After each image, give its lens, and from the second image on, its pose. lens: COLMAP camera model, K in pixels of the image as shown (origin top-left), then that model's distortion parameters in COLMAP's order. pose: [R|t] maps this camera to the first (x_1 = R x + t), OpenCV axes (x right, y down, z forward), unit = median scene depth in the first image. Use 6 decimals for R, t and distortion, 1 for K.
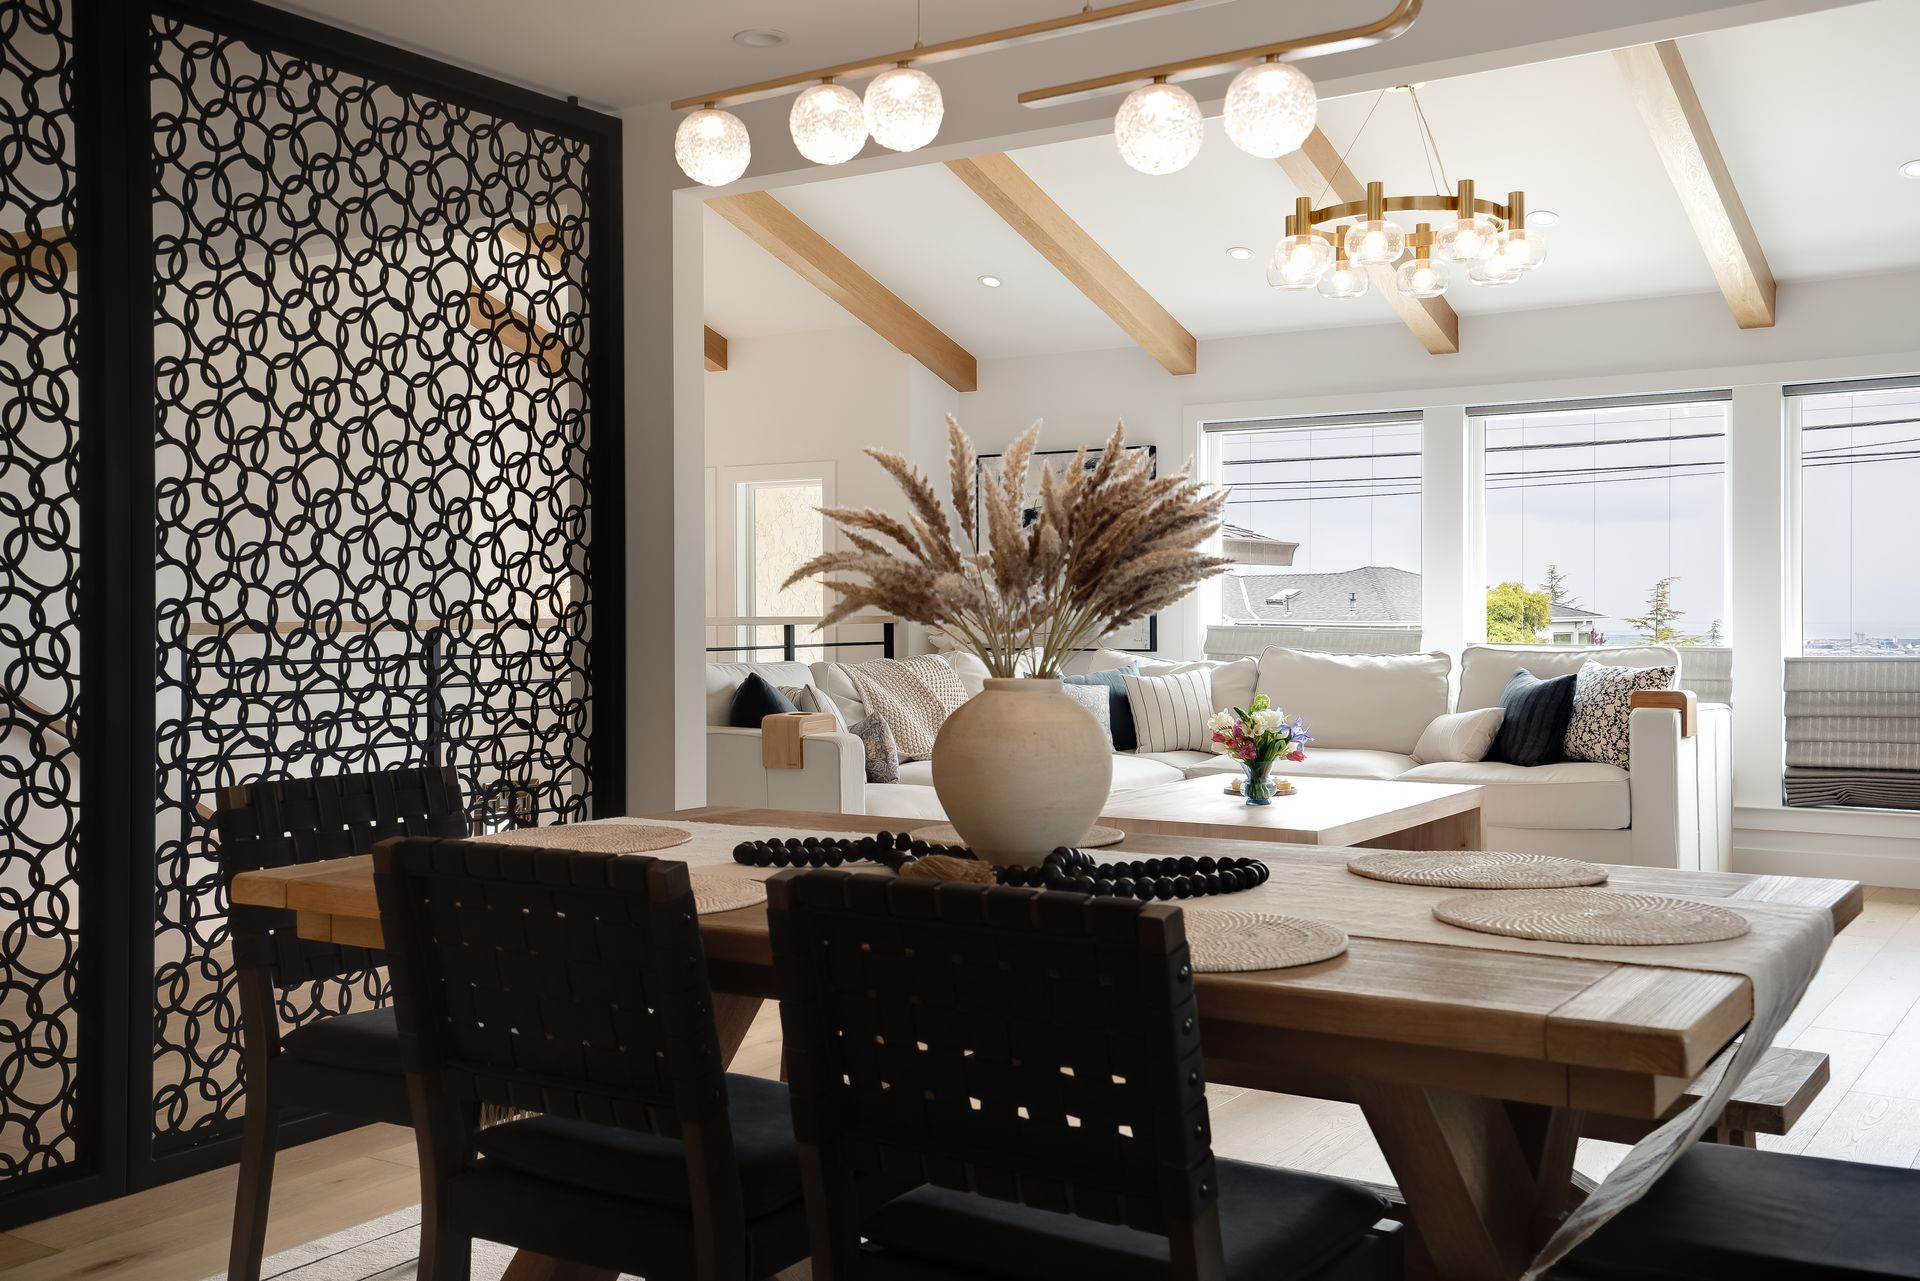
lens RADIAL K [[1882.3, 0, 959.6], [0, 1882.3, 611.8], [0, 0, 1]] dist [0.059399, 0.027819]
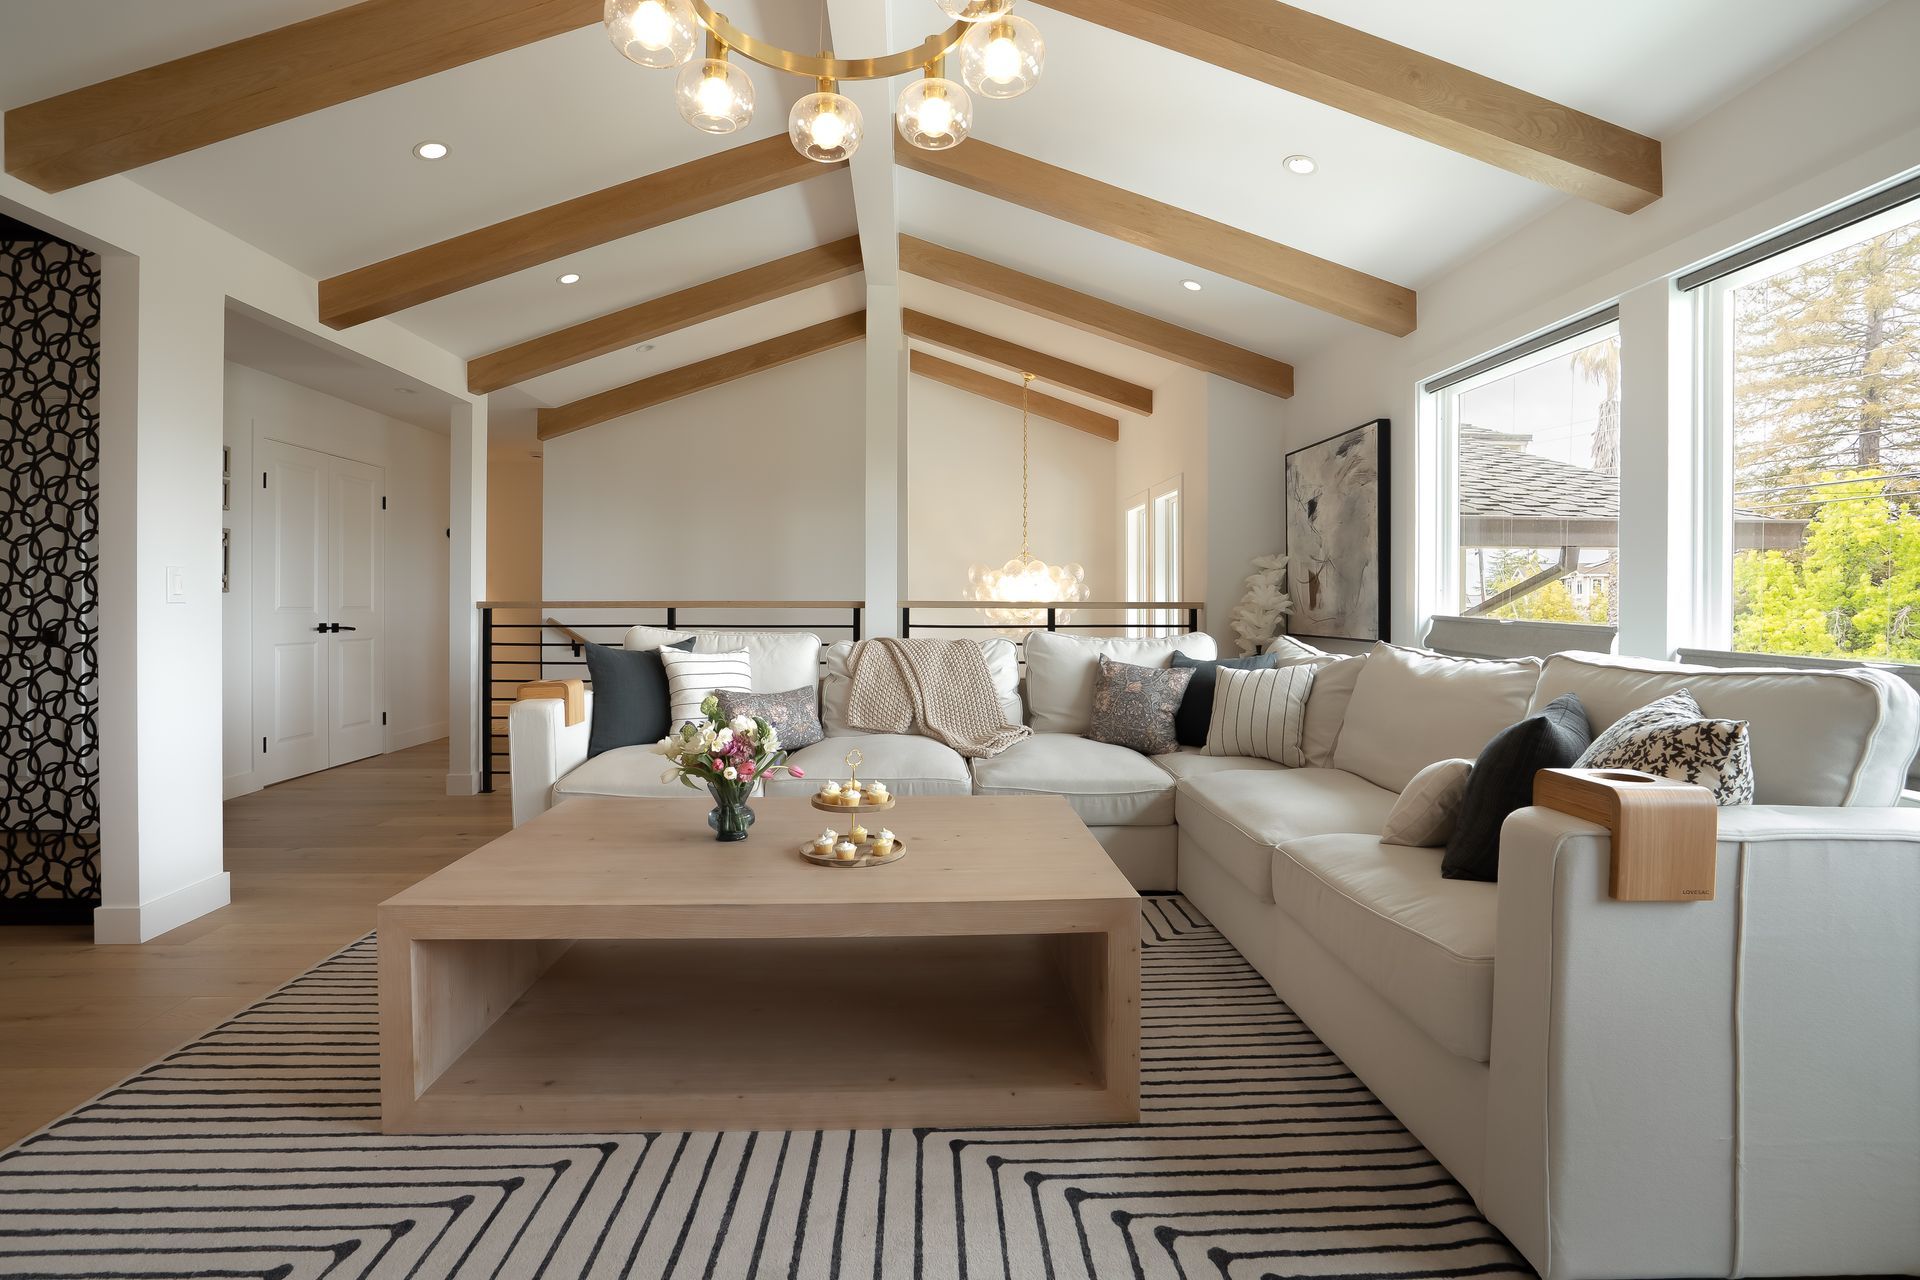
lens RADIAL K [[908.4, 0, 961.5], [0, 908.4, 610.2], [0, 0, 1]] dist [-0.045783, 0.013308]
pose [[0.579740, 0.013450, -0.814691, 0.479811], [-0.007737, 0.999910, 0.011002, 0.002736], [0.814765, -0.000075, 0.579791, 0.816112]]
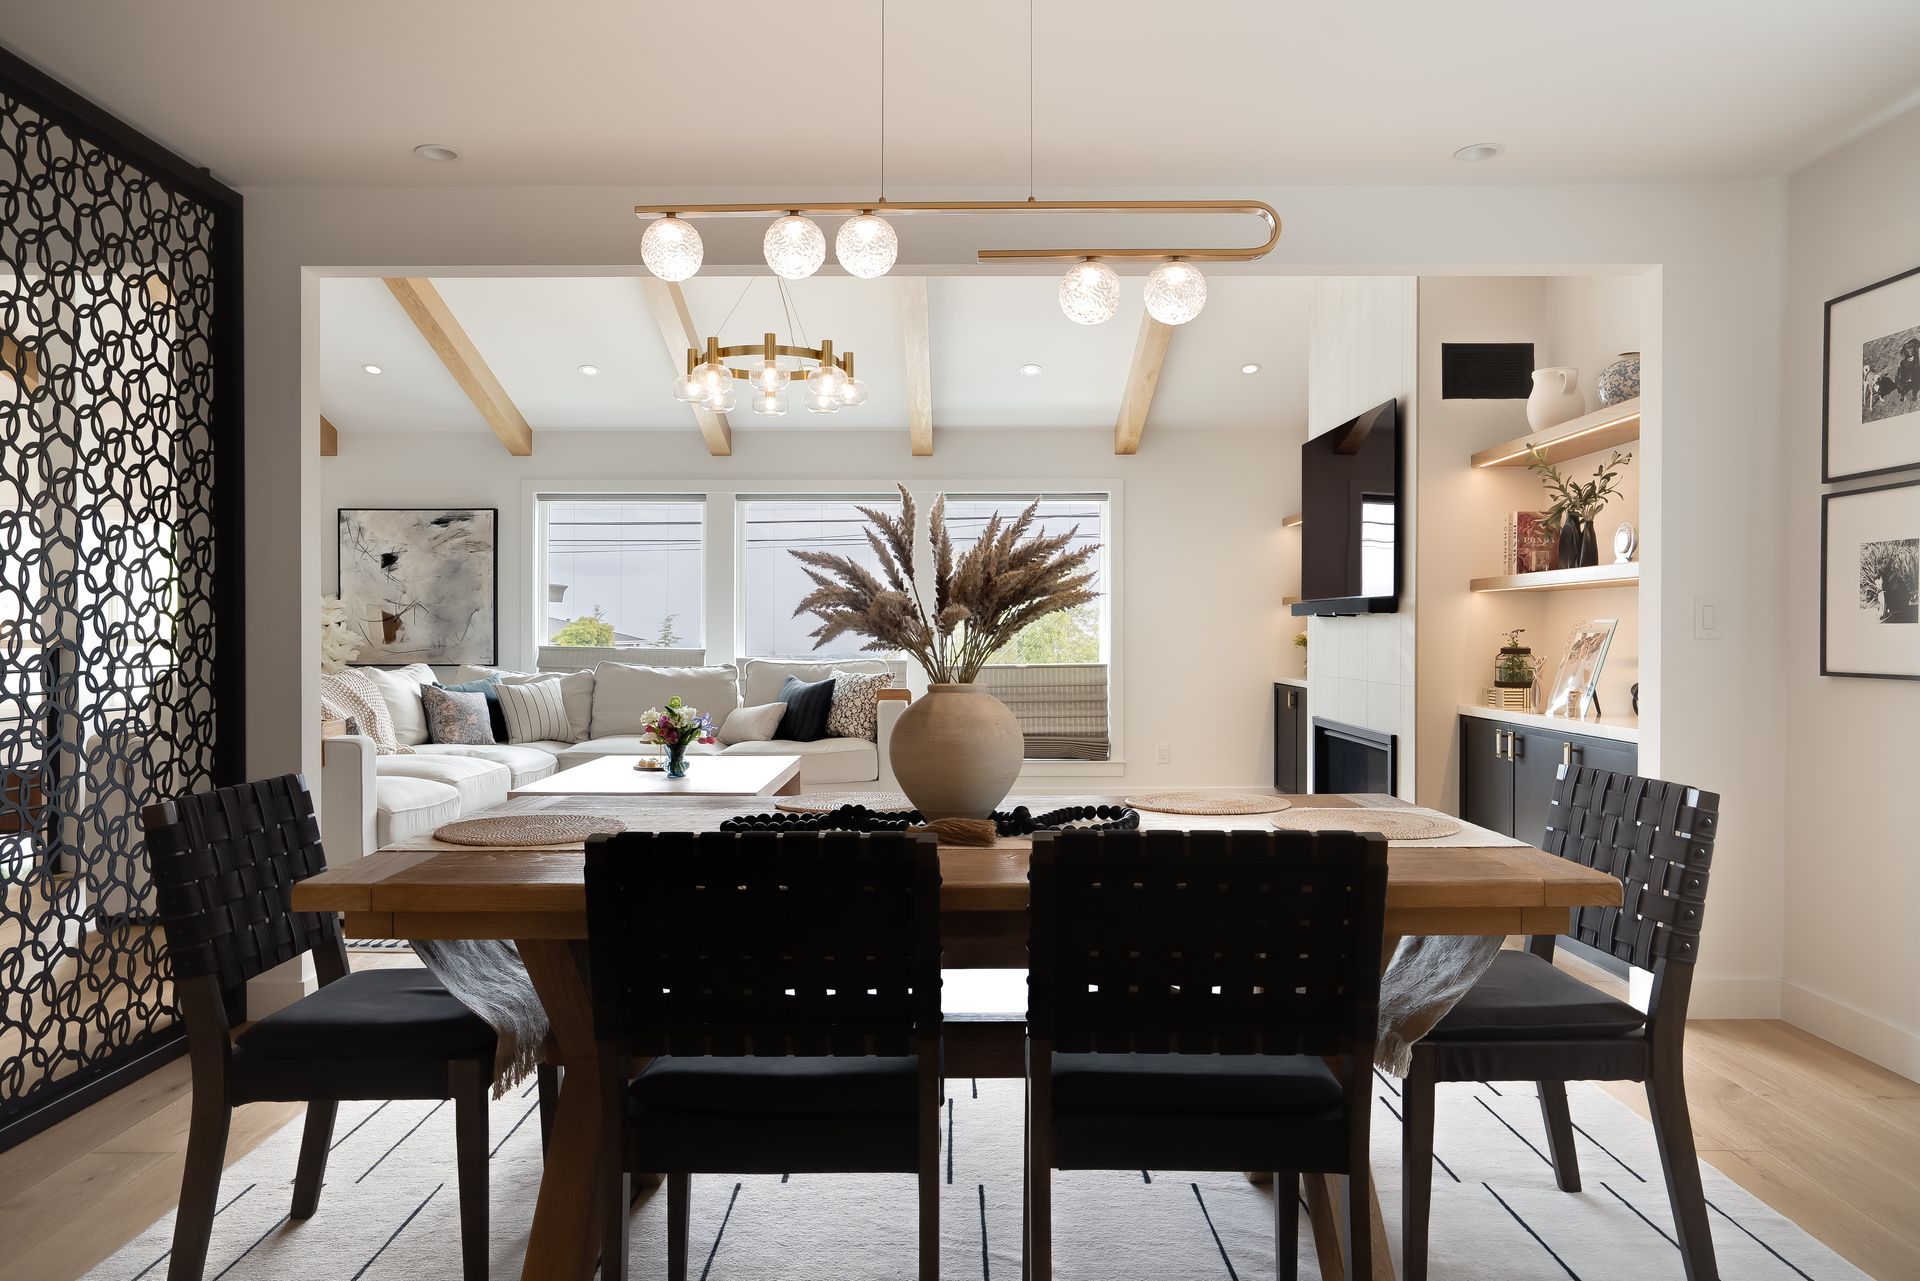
lens RADIAL K [[1335.8, 0, 930.4], [0, 1335.8, 646.8], [0, 0, 1]] dist [-0.001933, 0.033644]
pose [[0.846514, -0.000232, 0.532366, -0.190998], [-0.003587, 0.999975, 0.006140, 0.001282], [-0.532354, -0.007107, 0.846492, 0.078639]]
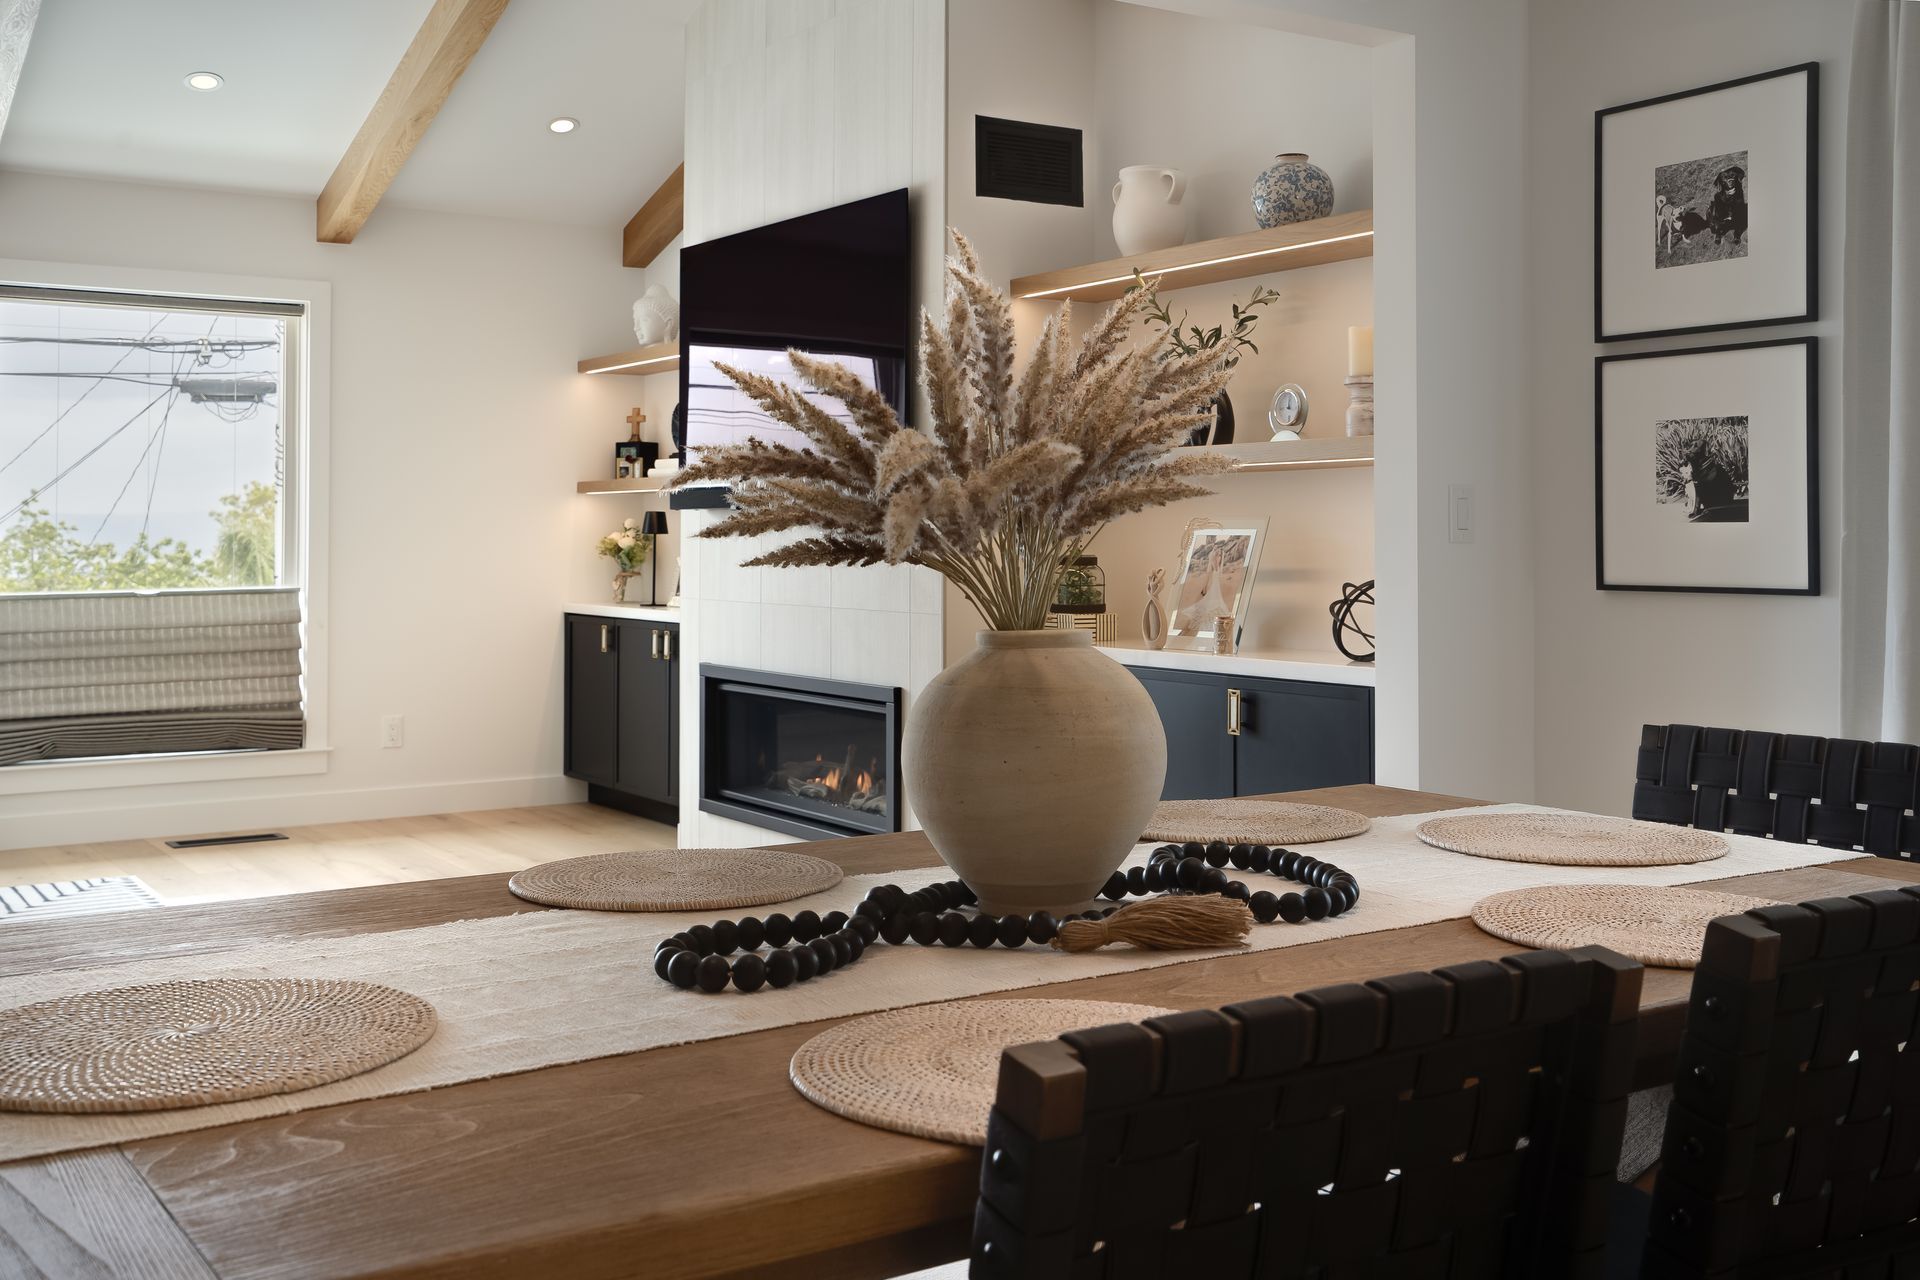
lens RADIAL K [[1938.0, 0, 957.2], [0, 1938.0, 519.8], [0, 0, 1]] dist [0.003004, 0.152699]
pose [[0.408745, 0.017096, 0.912488, -0.234640], [-0.003228, 0.999845, -0.017287, 0.004198], [-0.912643, 0.004121, 0.408737, 0.274674]]
